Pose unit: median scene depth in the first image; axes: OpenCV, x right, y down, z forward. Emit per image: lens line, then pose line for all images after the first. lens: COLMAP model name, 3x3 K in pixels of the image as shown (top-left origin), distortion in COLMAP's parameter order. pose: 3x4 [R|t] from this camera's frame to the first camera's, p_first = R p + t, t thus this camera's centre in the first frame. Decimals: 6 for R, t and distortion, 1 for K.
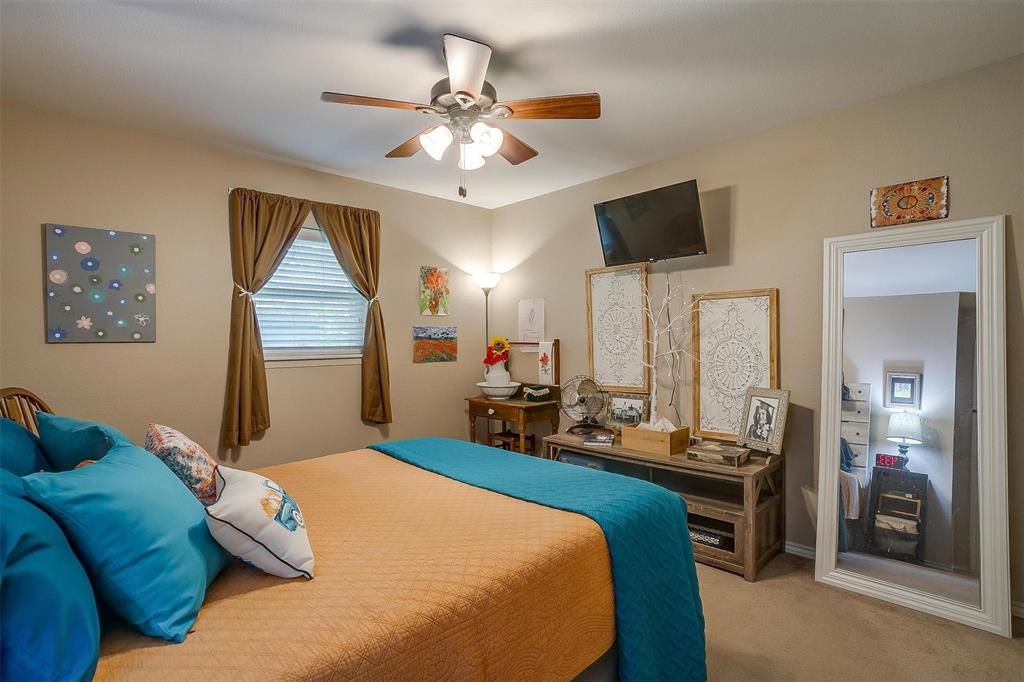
lens RADIAL K [[496.2, 0, 511.4], [0, 496.2, 341.5], [0, 0, 1]] dist [-0.049913, 0.022436]
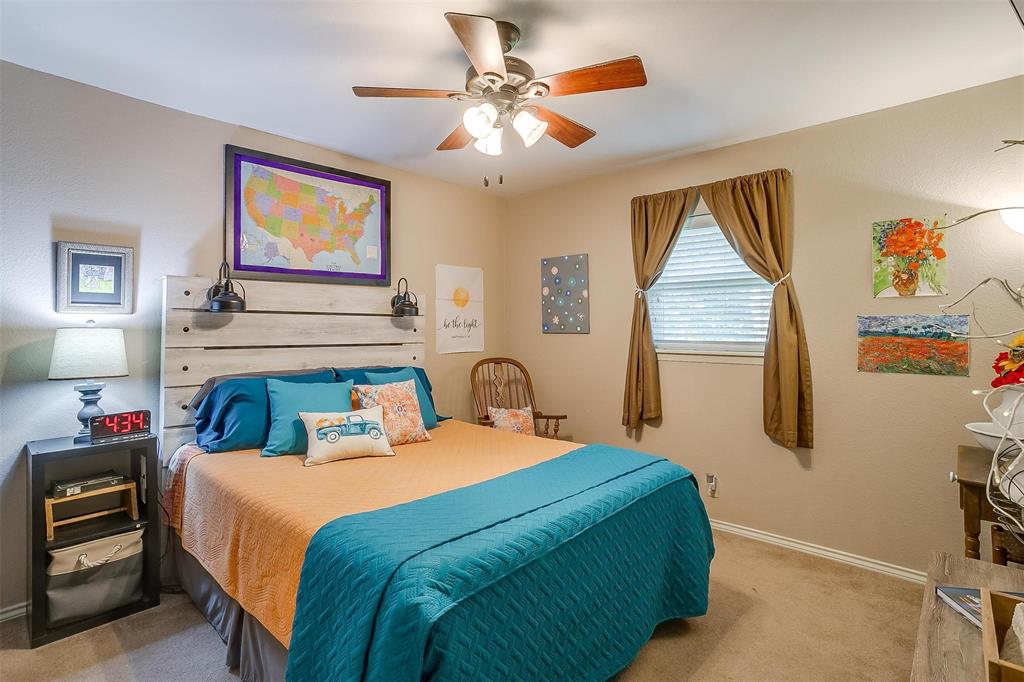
lens RADIAL K [[496.2, 0, 499.1], [0, 496.2, 318.5], [0, 0, 1]] dist [-0.049913, 0.022436]
pose [[0.056996, -0.015034, -0.998261, 0.482102], [-0.012900, 0.999792, -0.015793, -0.011977], [0.998291, 0.013778, 0.056790, 0.540650]]
